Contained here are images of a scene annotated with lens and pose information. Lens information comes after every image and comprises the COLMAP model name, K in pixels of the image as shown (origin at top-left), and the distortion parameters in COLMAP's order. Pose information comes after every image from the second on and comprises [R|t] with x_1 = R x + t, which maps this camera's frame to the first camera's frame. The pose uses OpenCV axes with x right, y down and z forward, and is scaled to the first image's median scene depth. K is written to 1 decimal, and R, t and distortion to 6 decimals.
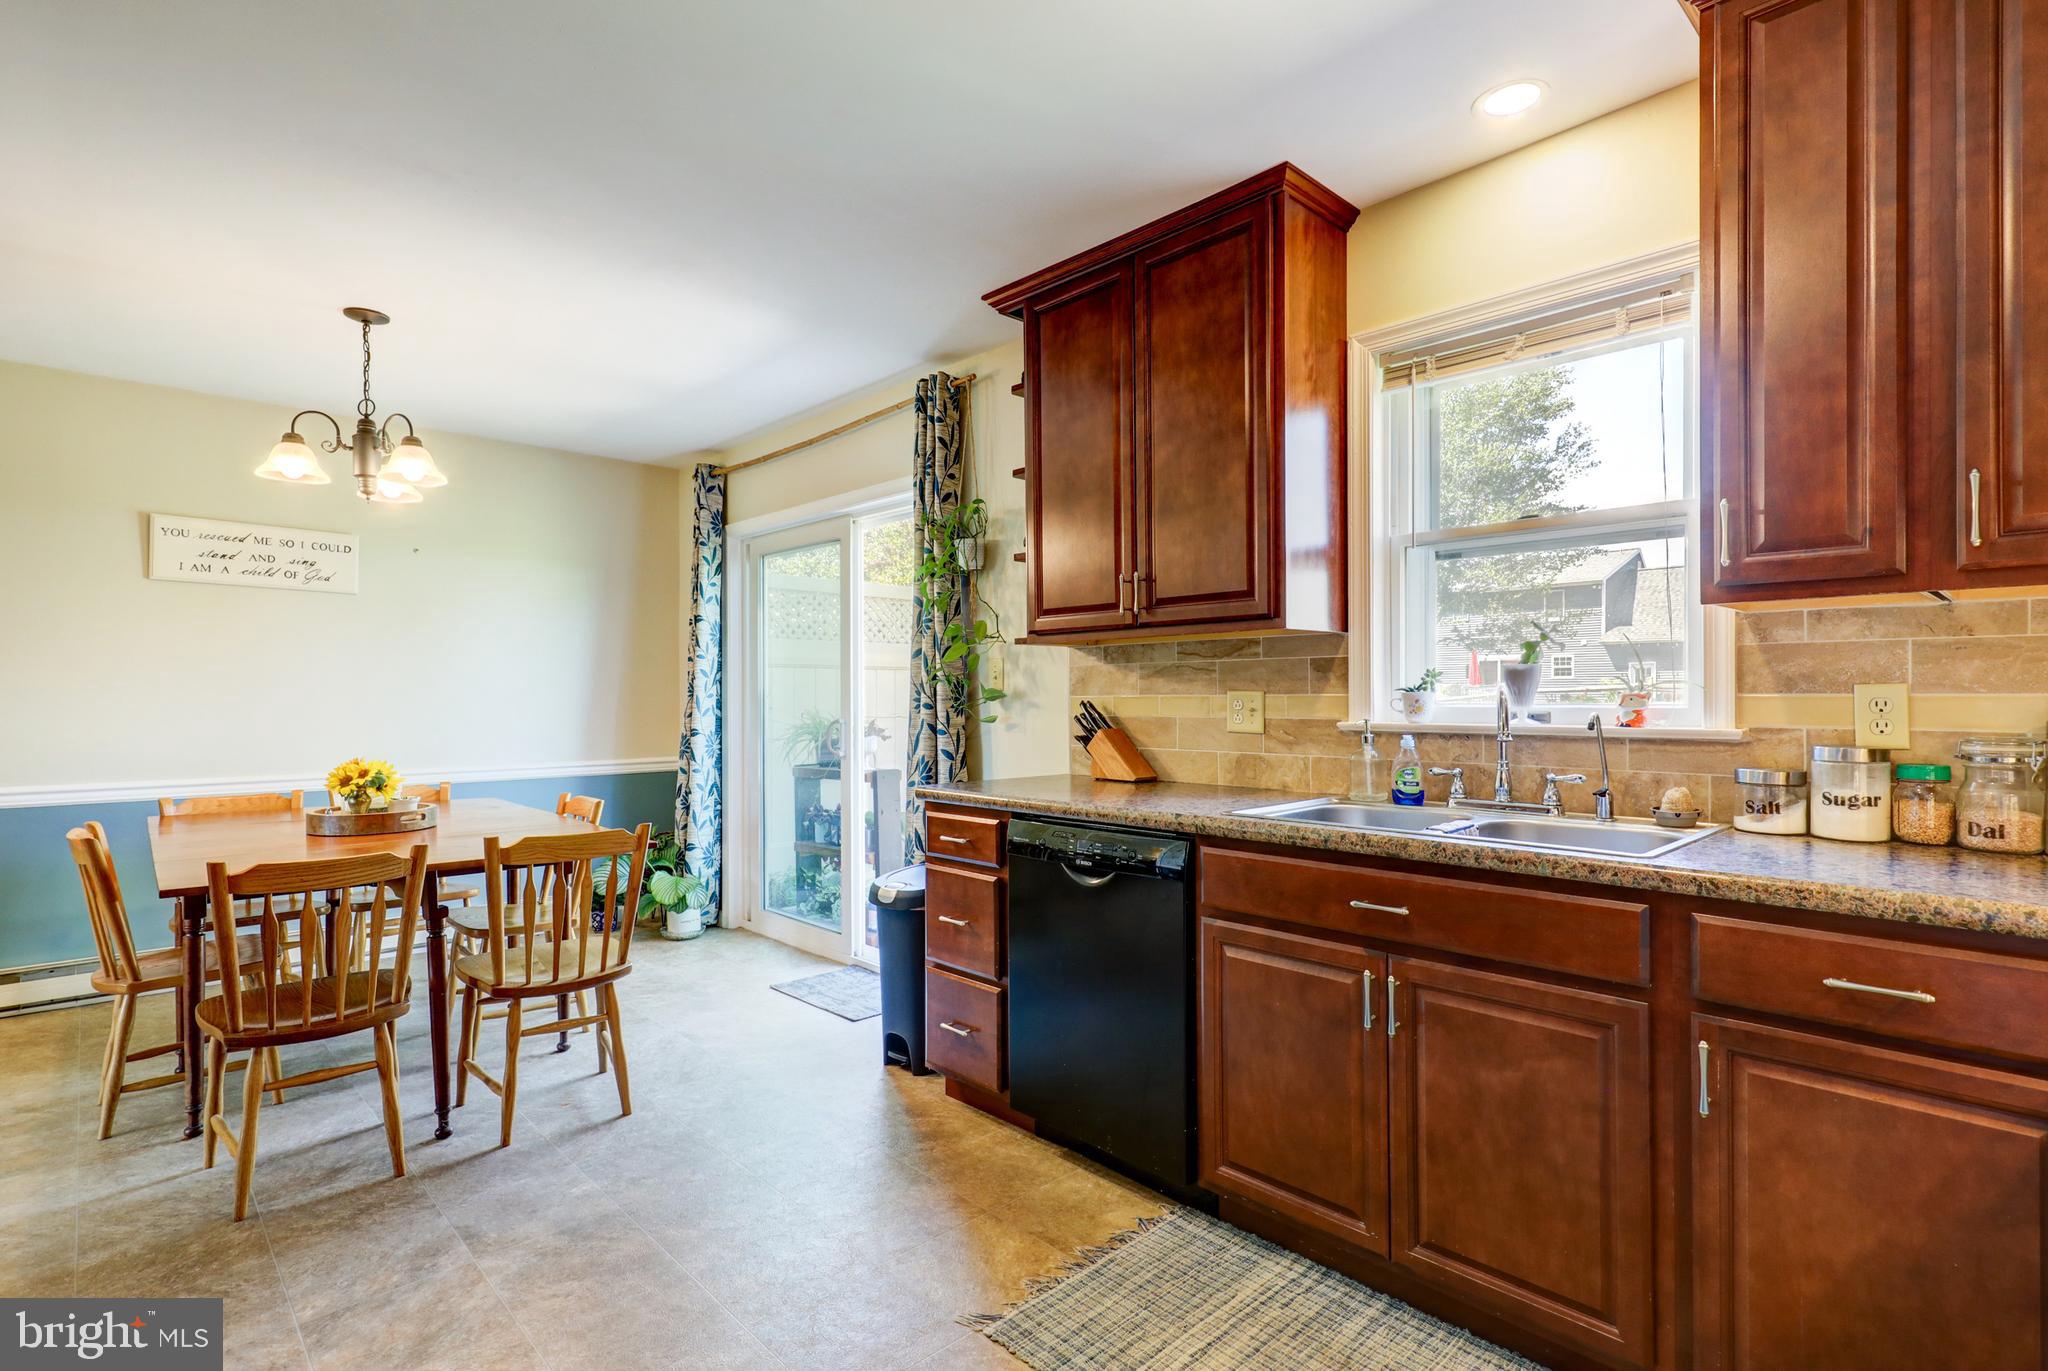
lens RADIAL K [[986.2, 0, 1033.9], [0, 986.2, 690.9], [0, 0, 1]] dist [-0.002975, -0.000135]
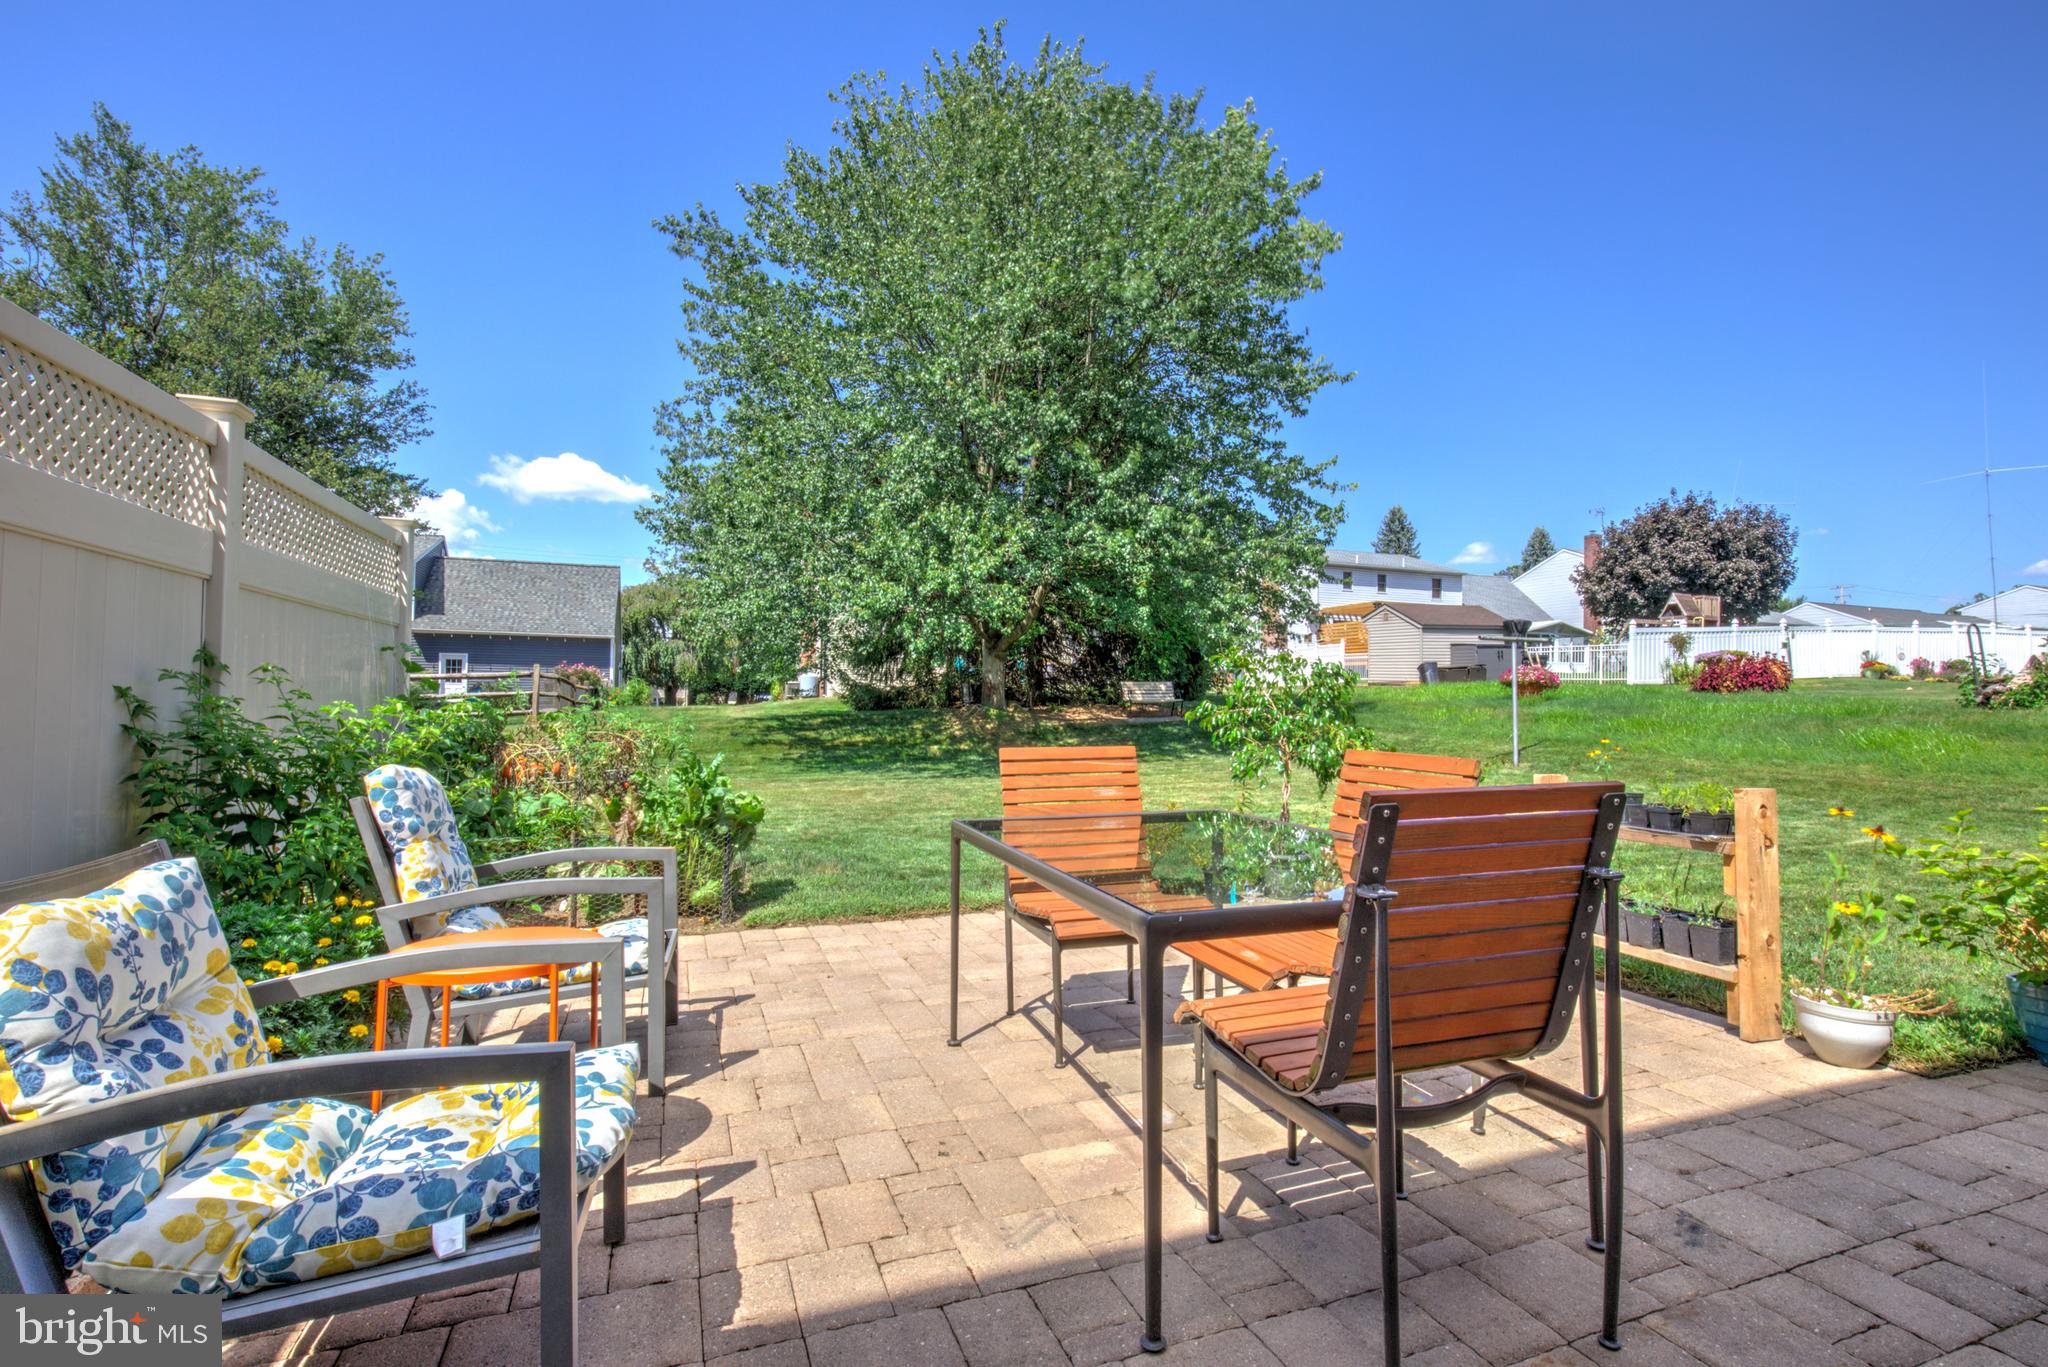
lens RADIAL K [[951.0, 0, 1030.2], [0, 951.0, 672.0], [0, 0, 1]] dist [0.002385, 0.000342]
pose [[0.391045, 0.038734, 0.919556, -0.133529], [-0.022011, 0.999222, -0.032730, 0.071030], [-0.920108, -0.007442, 0.391594, 1.511459]]
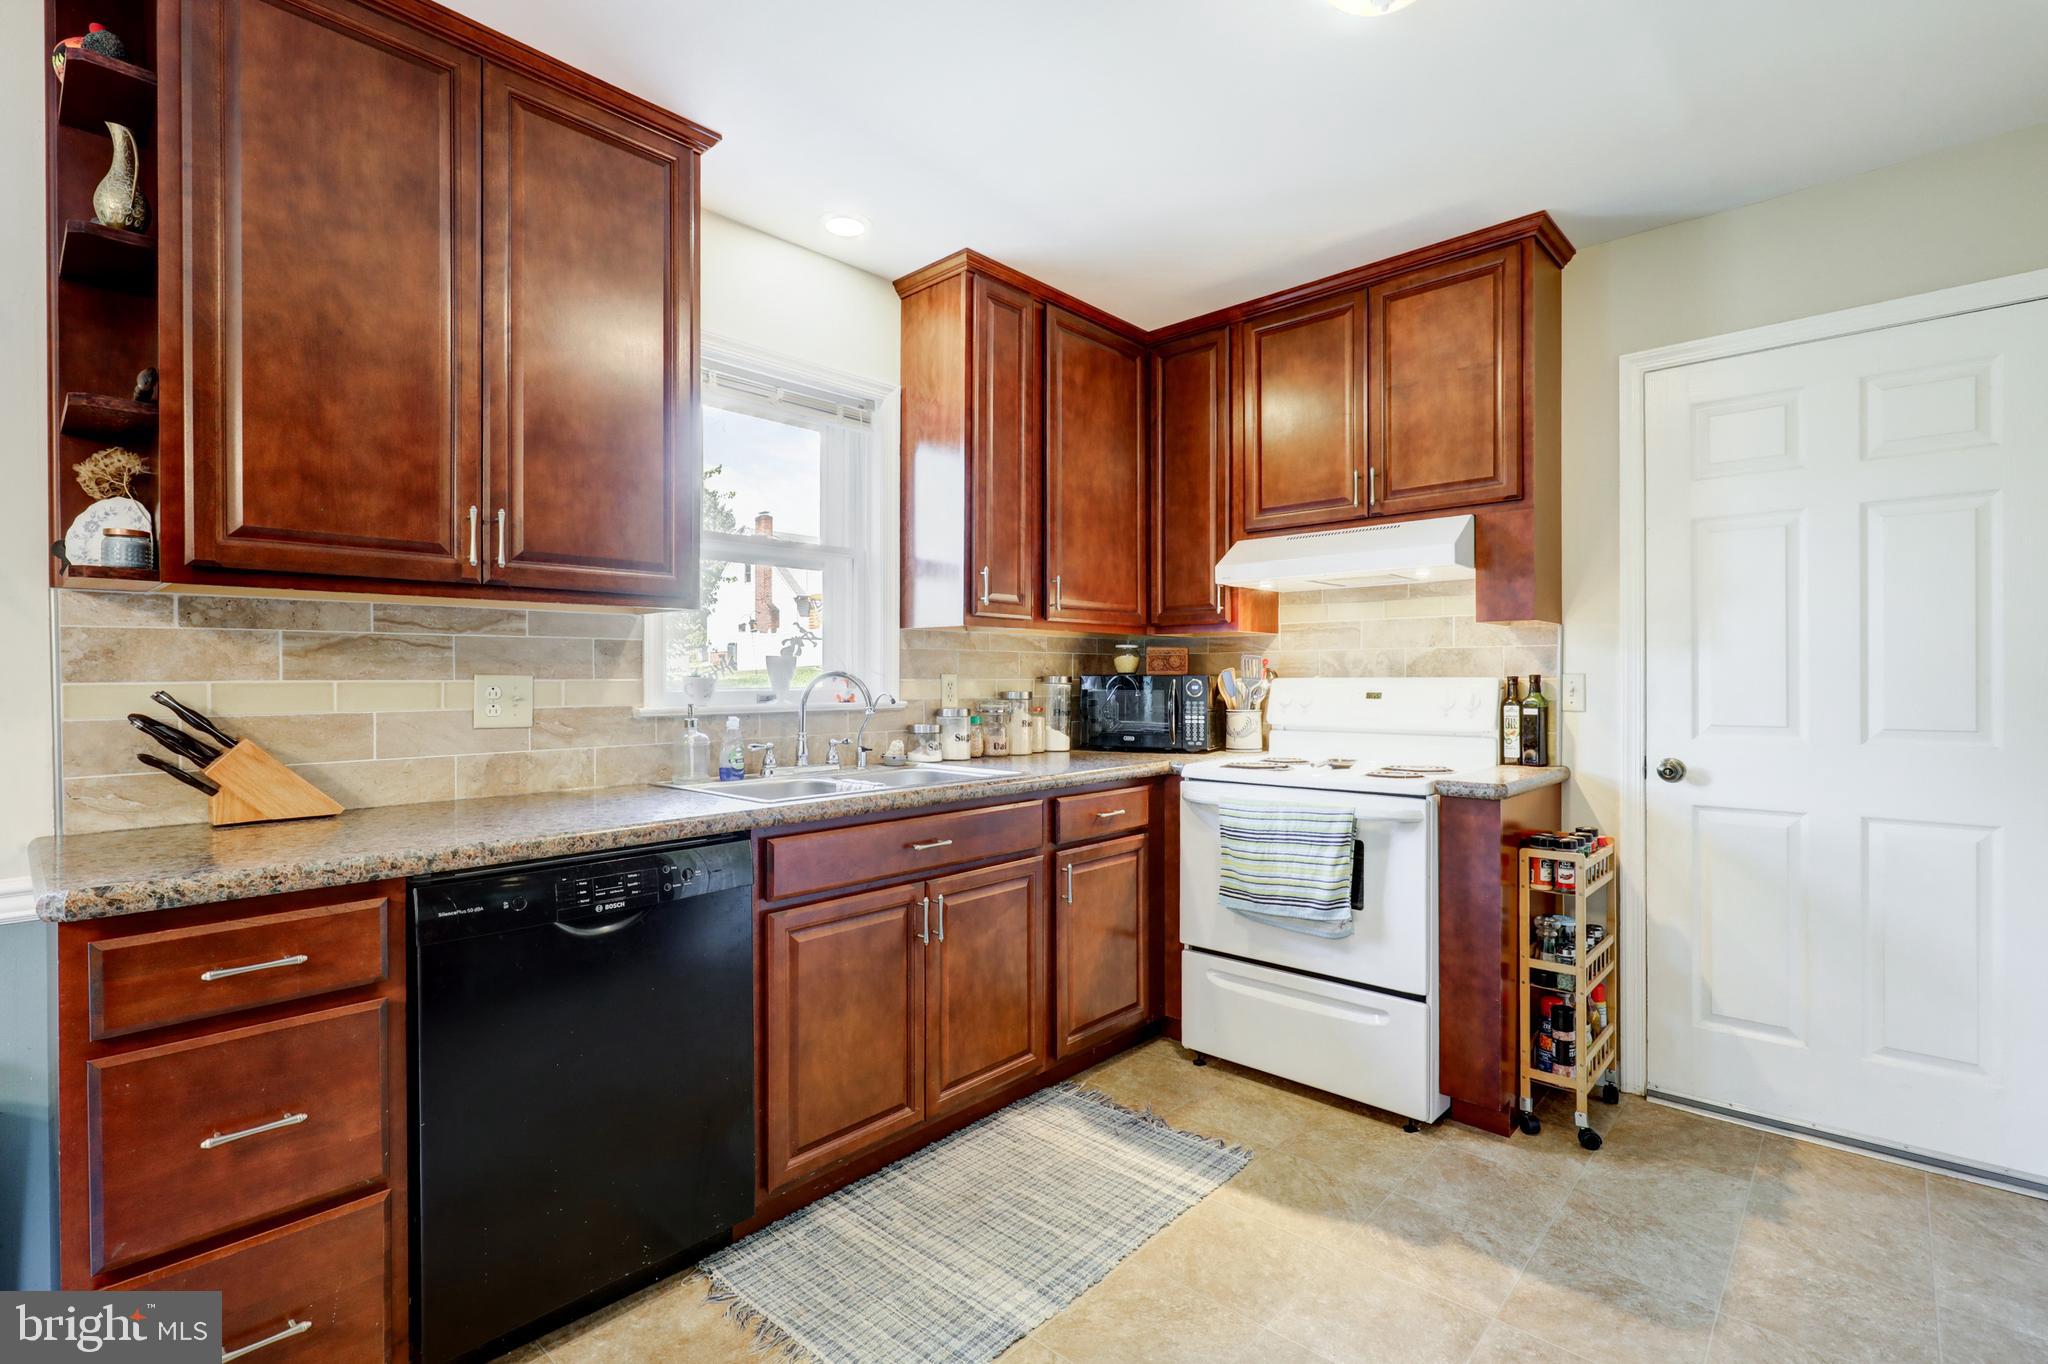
lens RADIAL K [[946.7, 0, 1024.0], [0, 946.7, 682.0], [0, 0, 1]] dist [0.001243, -0.000157]
pose [[-0.066654, 0.001666, 0.997775, -0.501052], [0.002469, 0.999996, -0.001505, 0.006703], [-0.997773, 0.002364, -0.066658, 0.545291]]
